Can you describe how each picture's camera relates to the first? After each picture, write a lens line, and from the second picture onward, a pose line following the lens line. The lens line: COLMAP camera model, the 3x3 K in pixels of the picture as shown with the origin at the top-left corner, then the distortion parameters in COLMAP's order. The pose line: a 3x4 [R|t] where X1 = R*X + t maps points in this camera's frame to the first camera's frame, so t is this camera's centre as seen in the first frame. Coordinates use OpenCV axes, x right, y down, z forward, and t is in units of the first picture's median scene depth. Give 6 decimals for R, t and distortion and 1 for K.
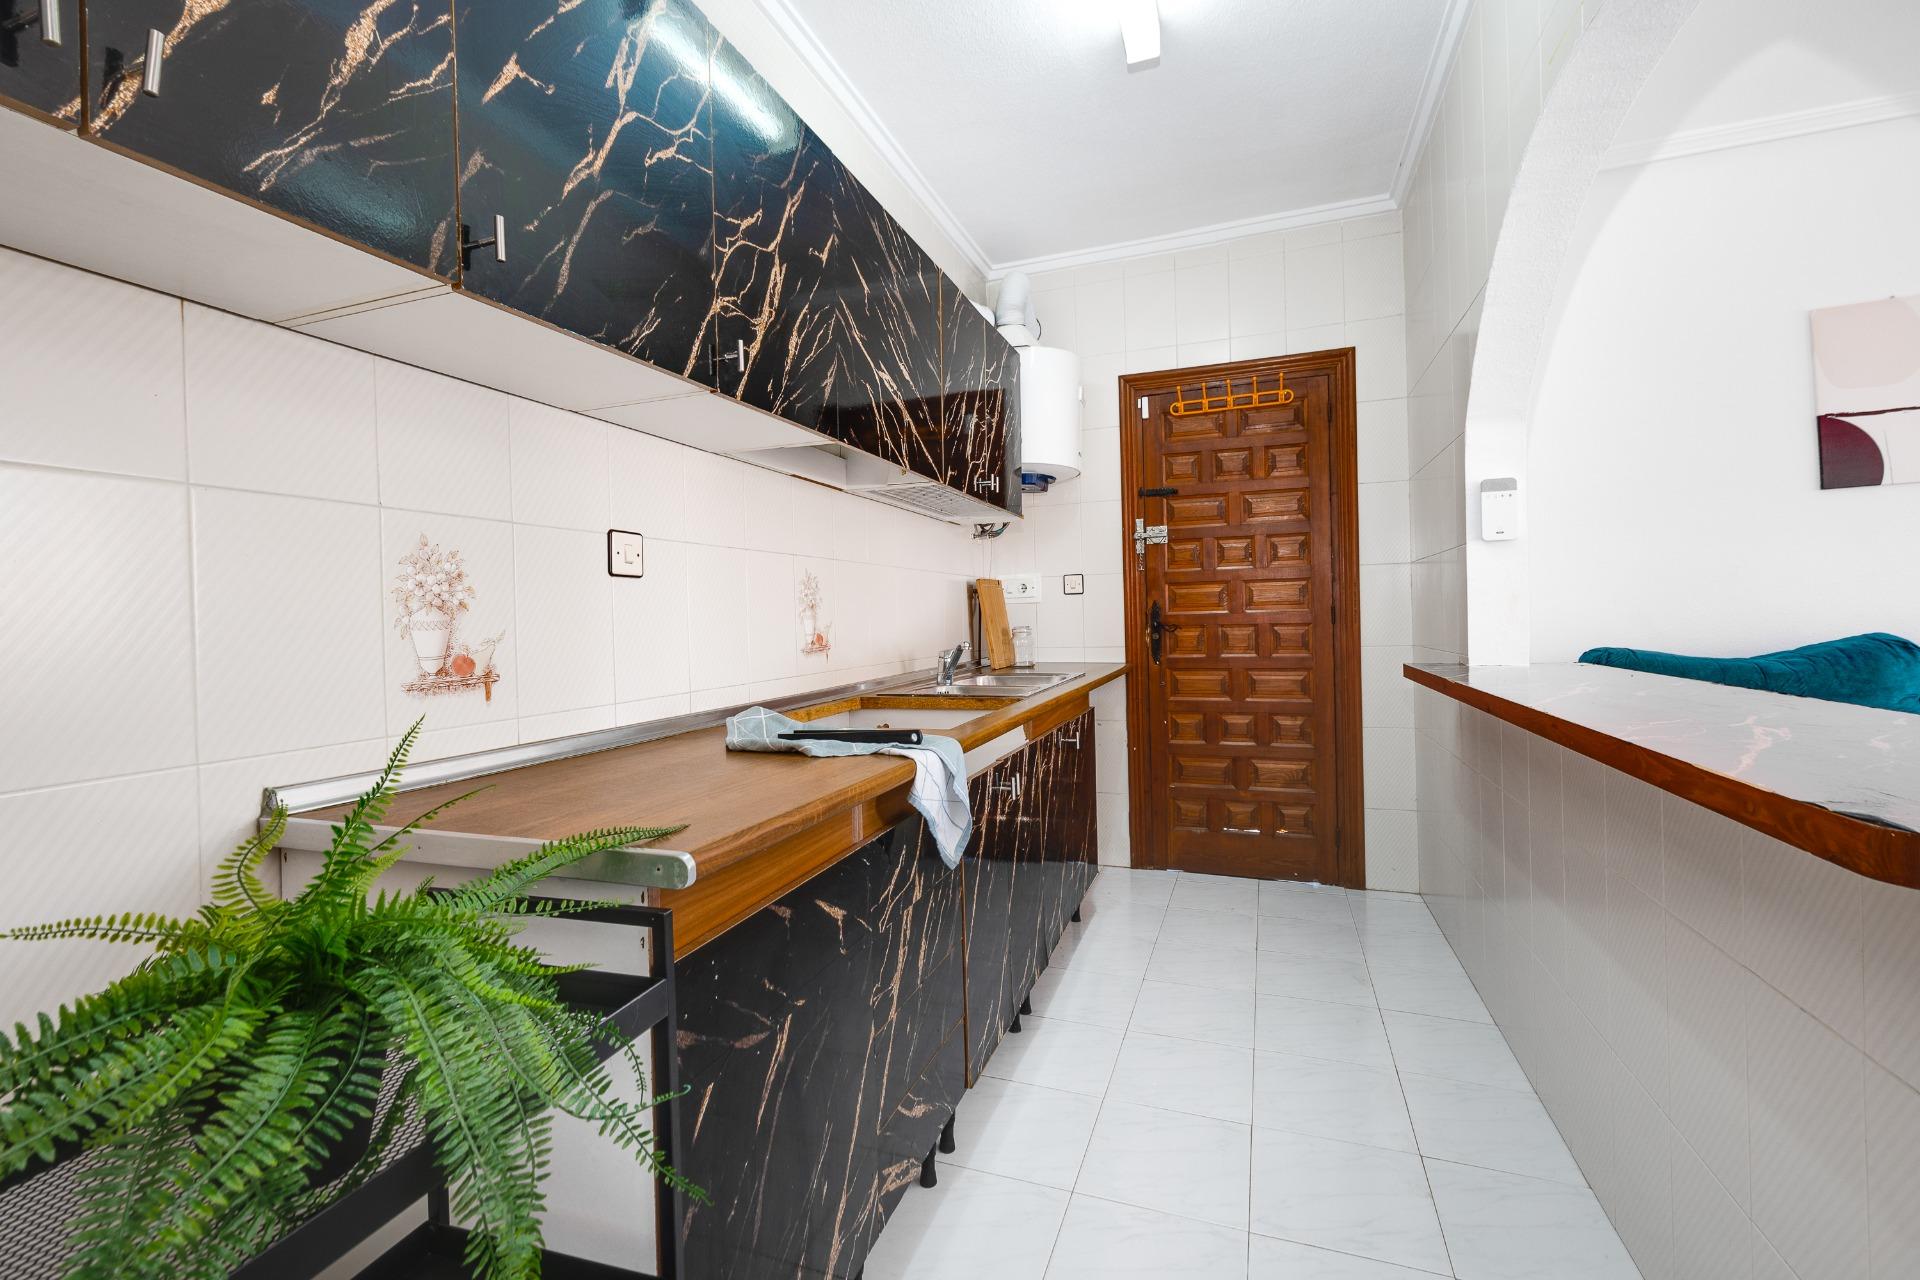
lens RADIAL K [[797.9, 0, 965.6], [0, 797.9, 625.6], [0, 0, 1]] dist [0.000409, 0.000003]
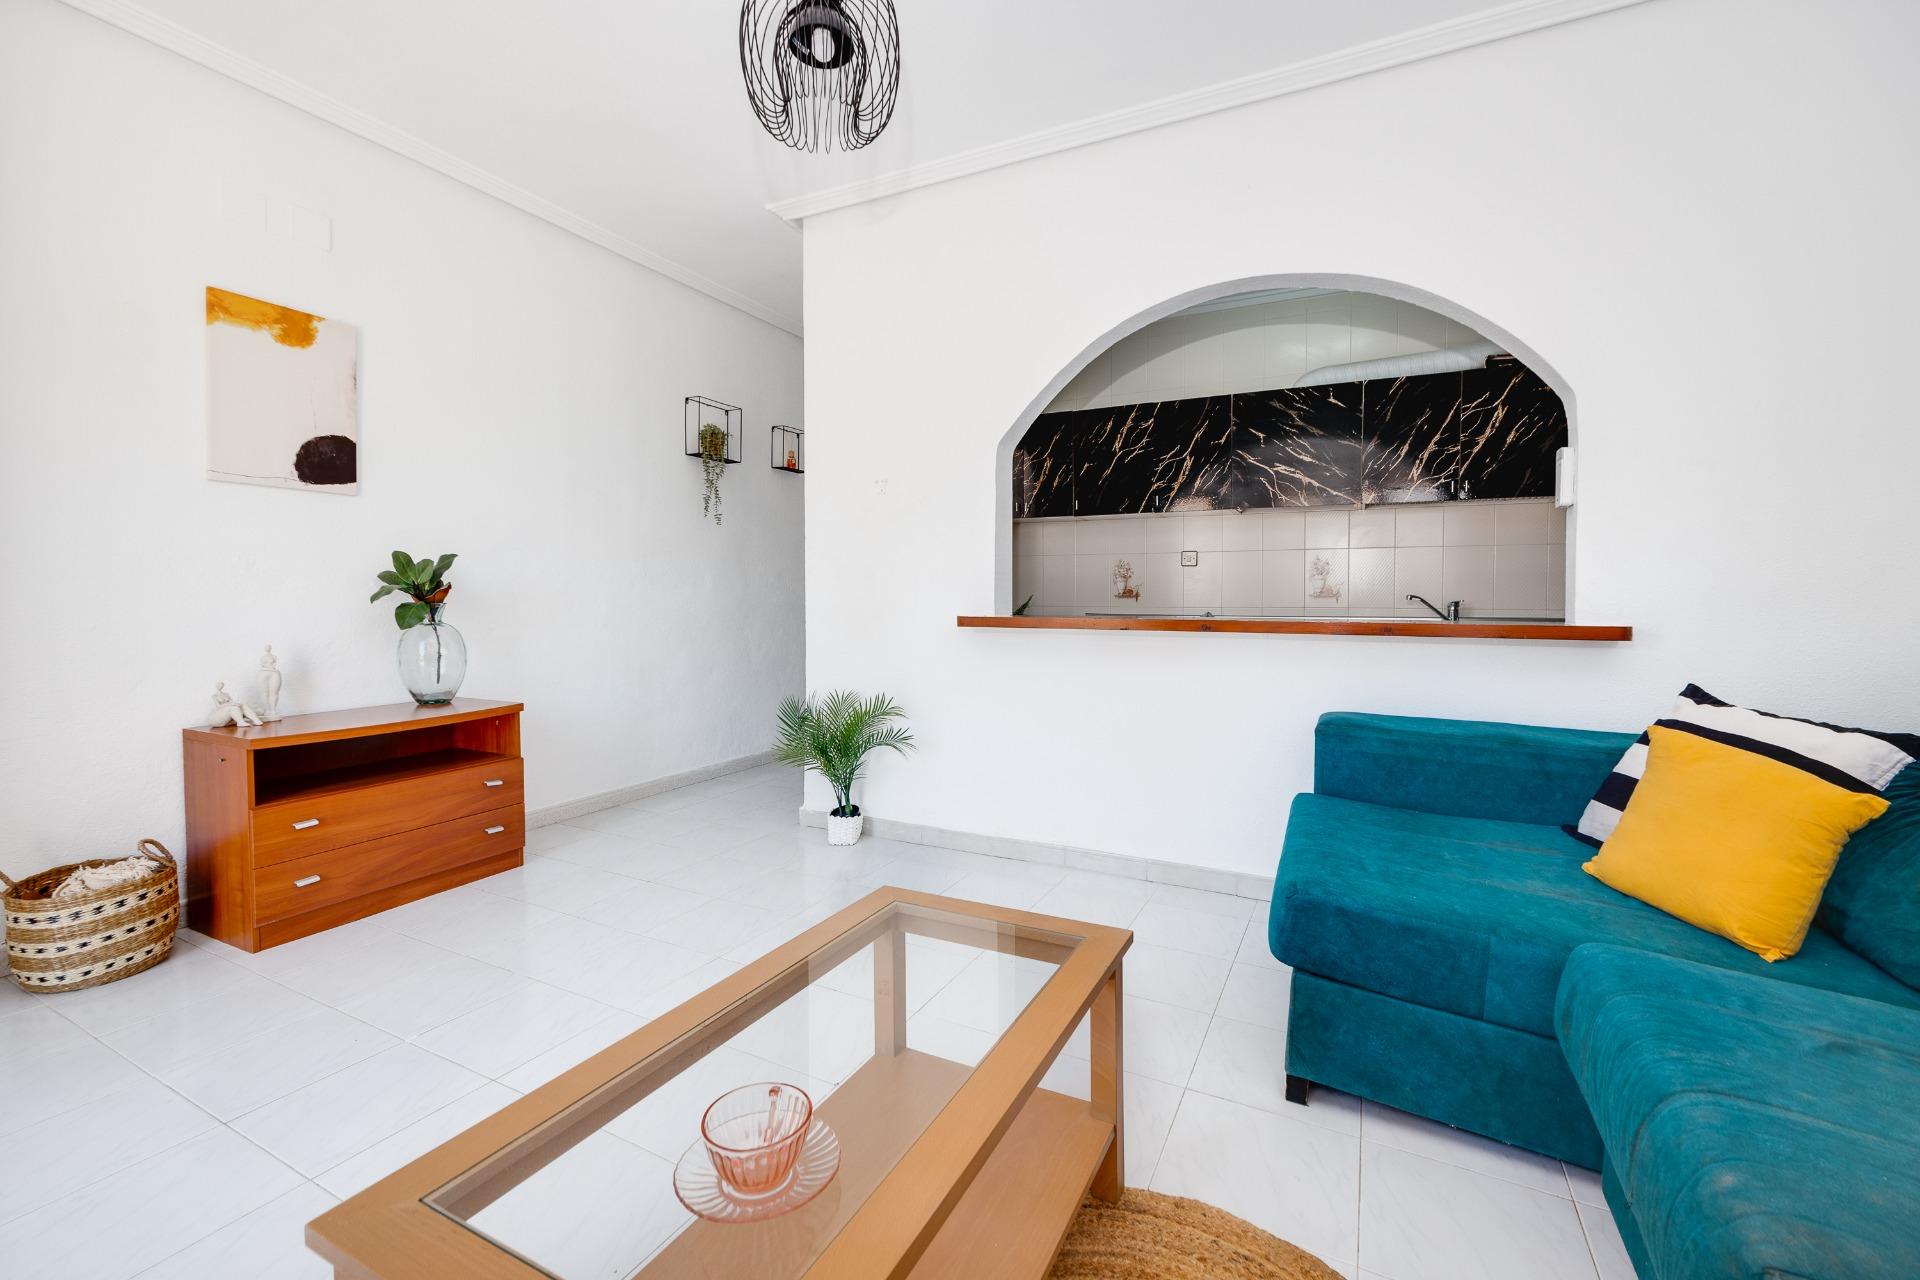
lens RADIAL K [[797.9, 0, 965.6], [0, 797.9, 625.6], [0, 0, 1]] dist [0.000409, 0.000003]
pose [[-0.108918, 0.059293, -0.992281, 2.308942], [-0.012769, 0.998054, 0.061039, -0.008331], [0.993969, 0.019319, -0.107949, 0.425100]]
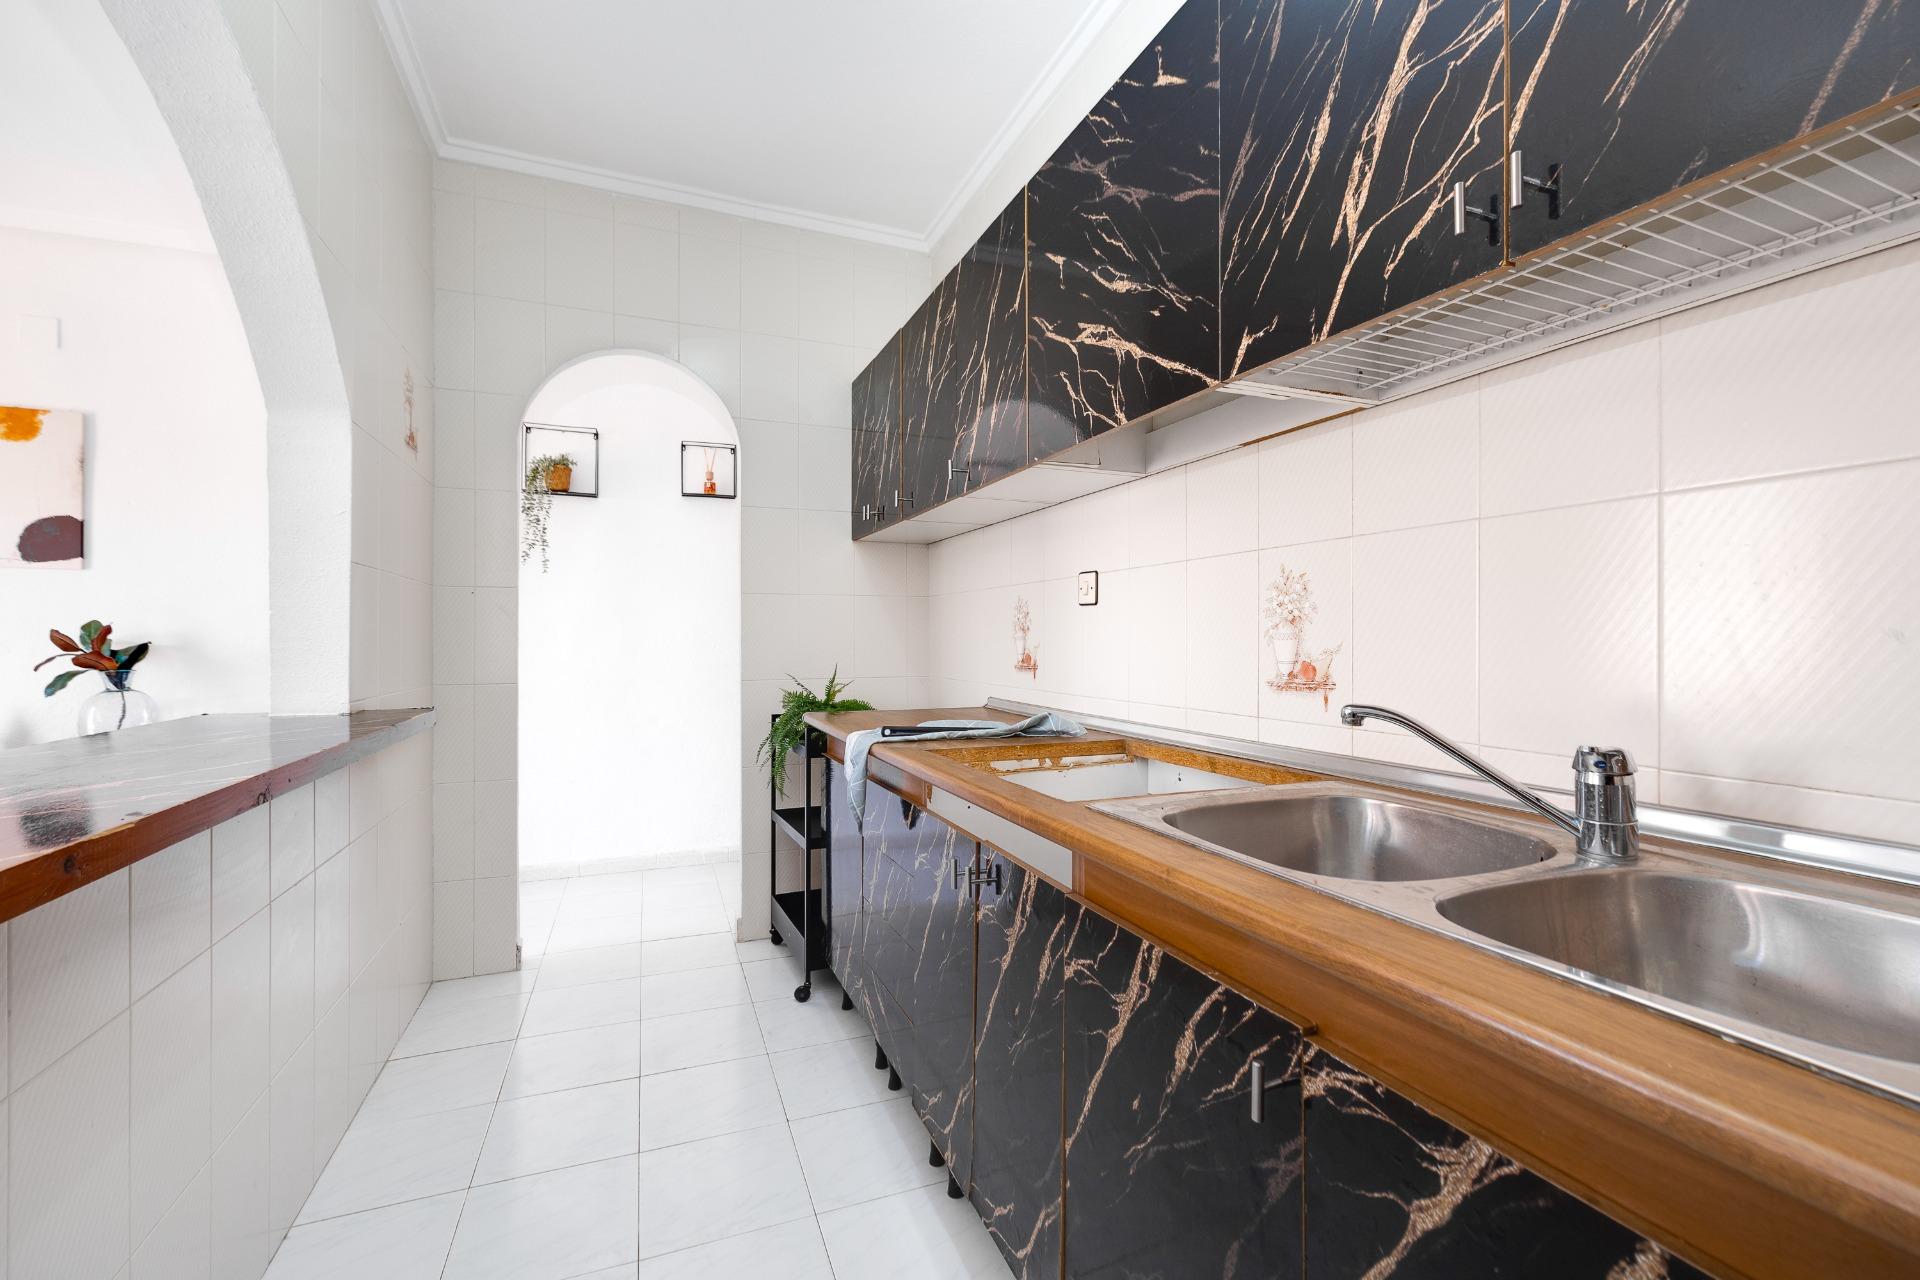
lens RADIAL K [[814.6, 0, 960.0], [0, 814.6, 640.0], [0, 0, 1]] dist [0.000221, 0.000004]
pose [[-0.740815, 0.026596, -0.671182, 0.577746], [0.010034, 0.999543, 0.028532, -0.036527], [0.671634, 0.014402, -0.740743, 1.621288]]
